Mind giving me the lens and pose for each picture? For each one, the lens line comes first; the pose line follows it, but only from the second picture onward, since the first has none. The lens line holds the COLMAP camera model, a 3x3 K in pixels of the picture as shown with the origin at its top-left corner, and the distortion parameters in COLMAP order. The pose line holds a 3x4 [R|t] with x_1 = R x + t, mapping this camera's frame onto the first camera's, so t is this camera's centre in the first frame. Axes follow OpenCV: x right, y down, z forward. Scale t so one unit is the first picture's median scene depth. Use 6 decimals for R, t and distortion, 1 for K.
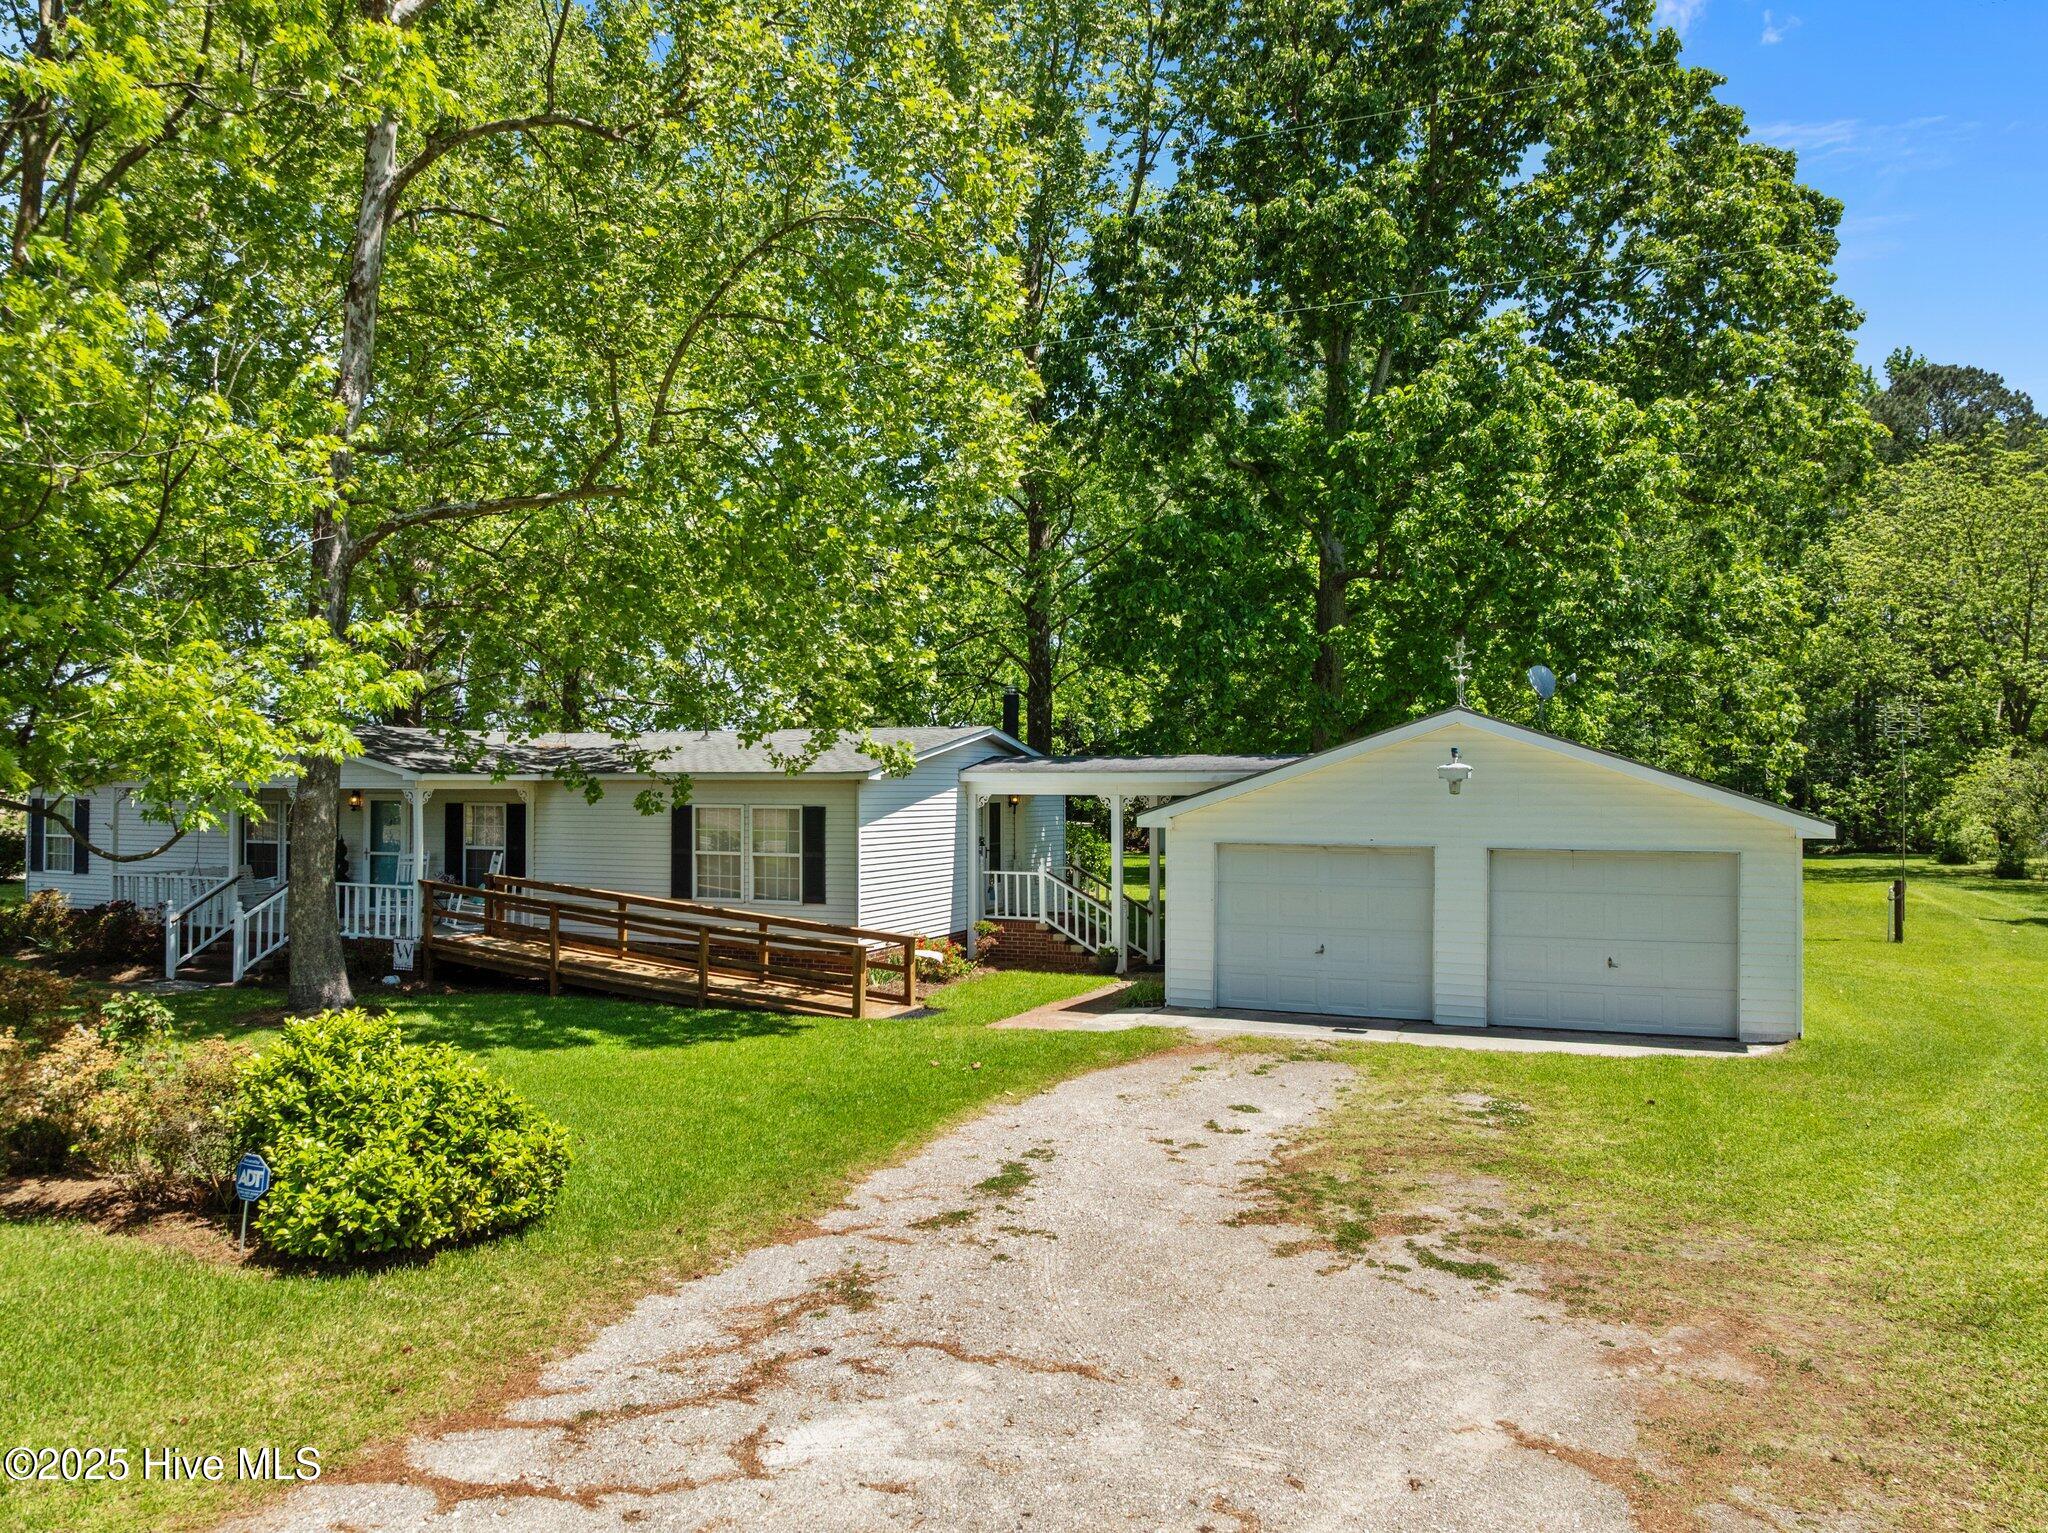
lens RADIAL K [[1438.6, 0, 1022.0], [0, 1438.6, 773.1], [0, 0, 1]] dist [0.000498, -0.000119]
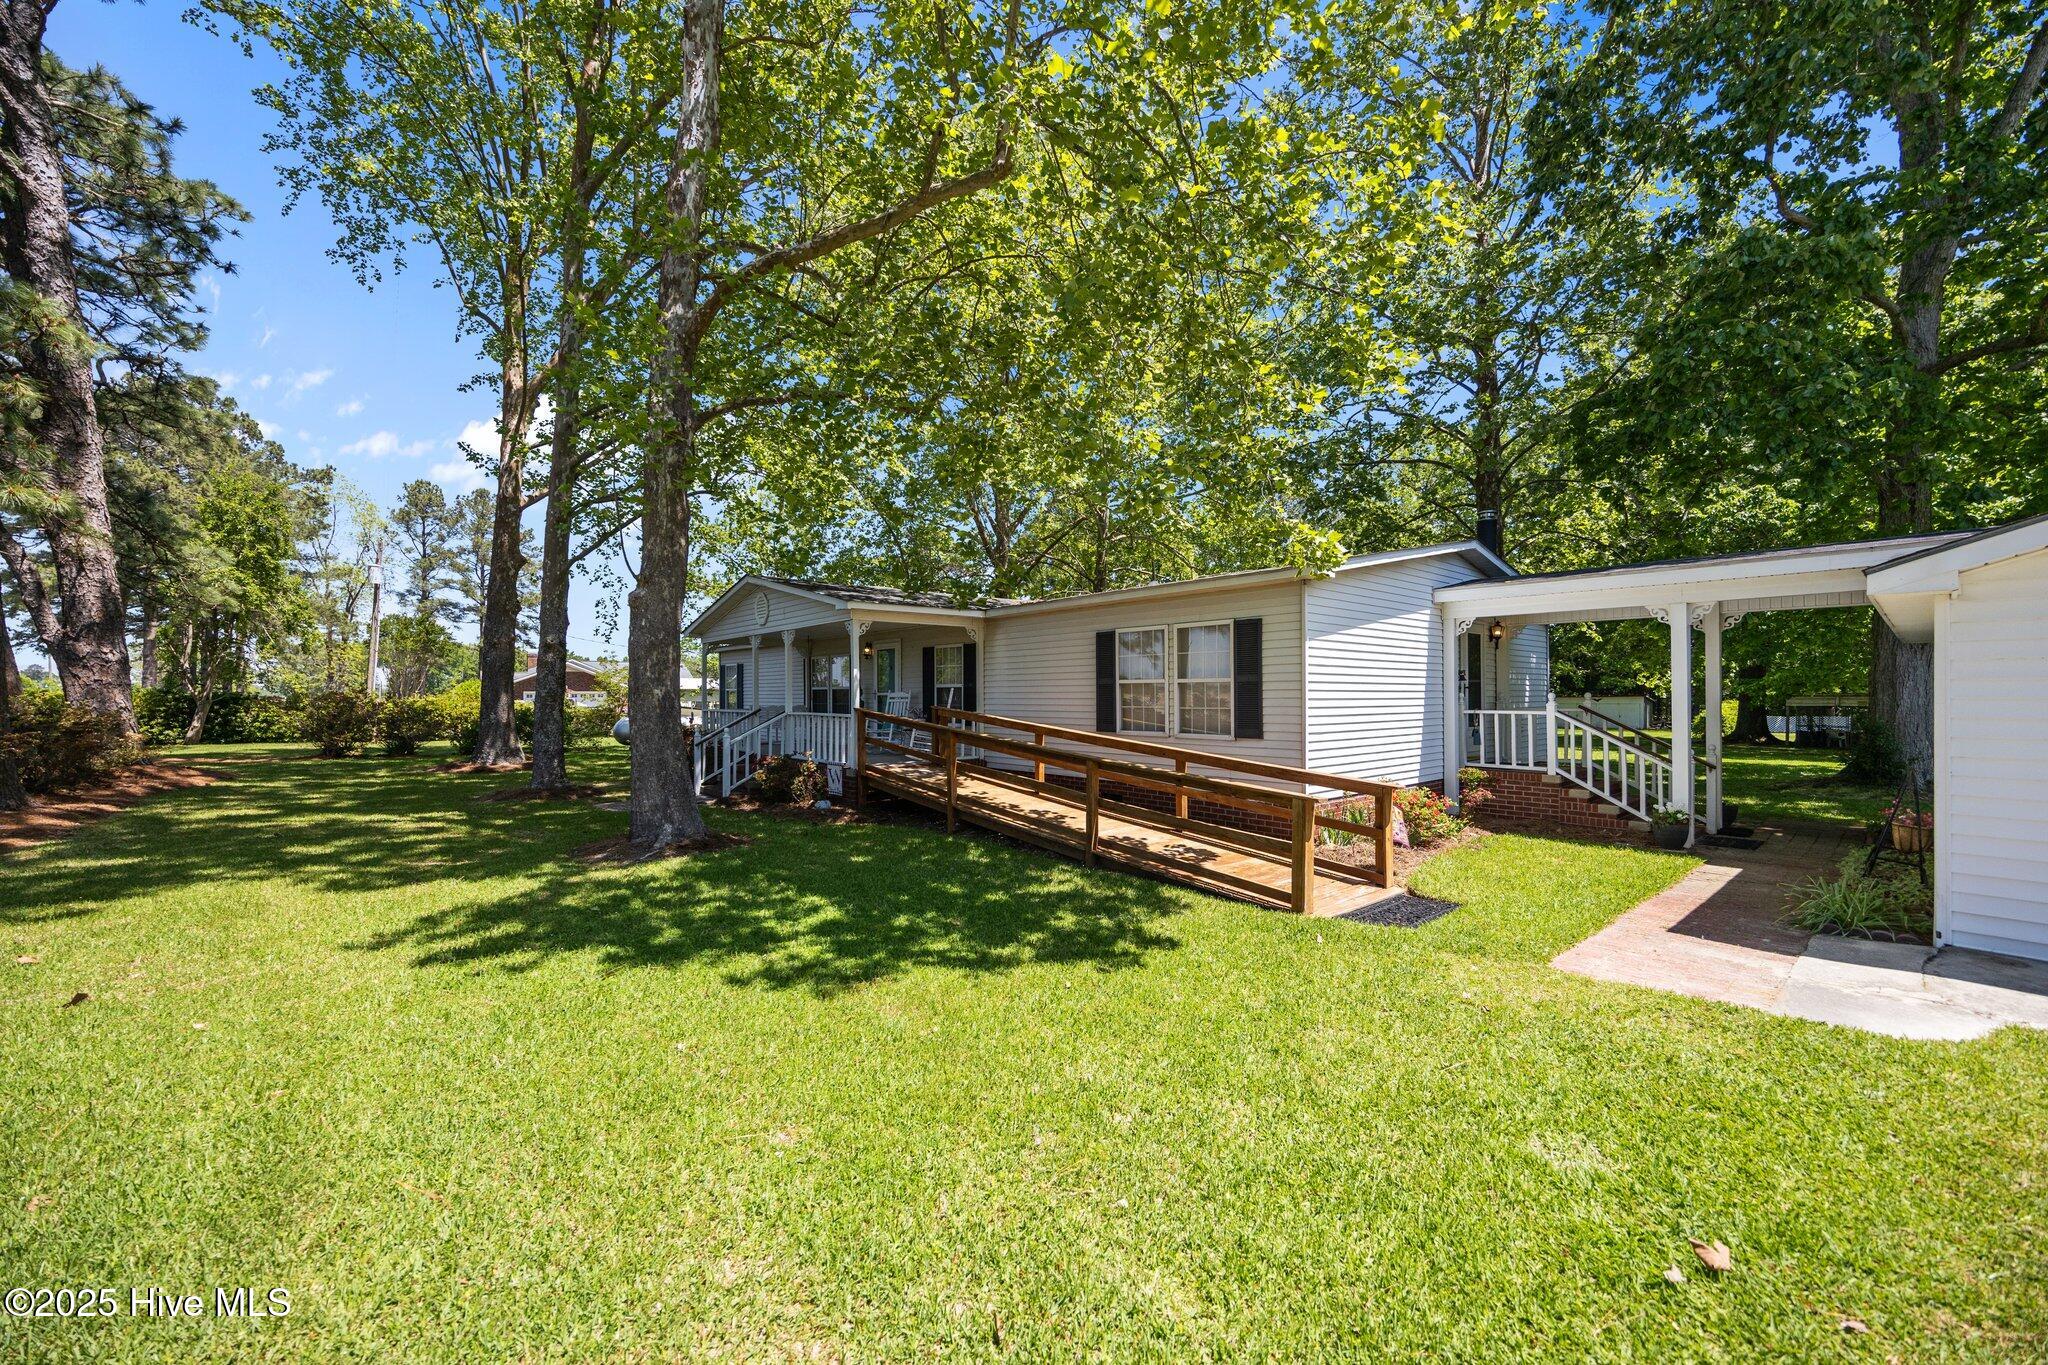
lens RADIAL K [[788.8, 0, 1036.4], [0, 788.8, 695.8], [0, 0, 1]] dist [-0.007726, -0.000258]
pose [[0.898501, -0.006392, -0.438926, -0.054566], [0.007242, 0.999974, 0.000262, 0.063518], [0.438913, -0.003414, 0.898523, 0.528242]]
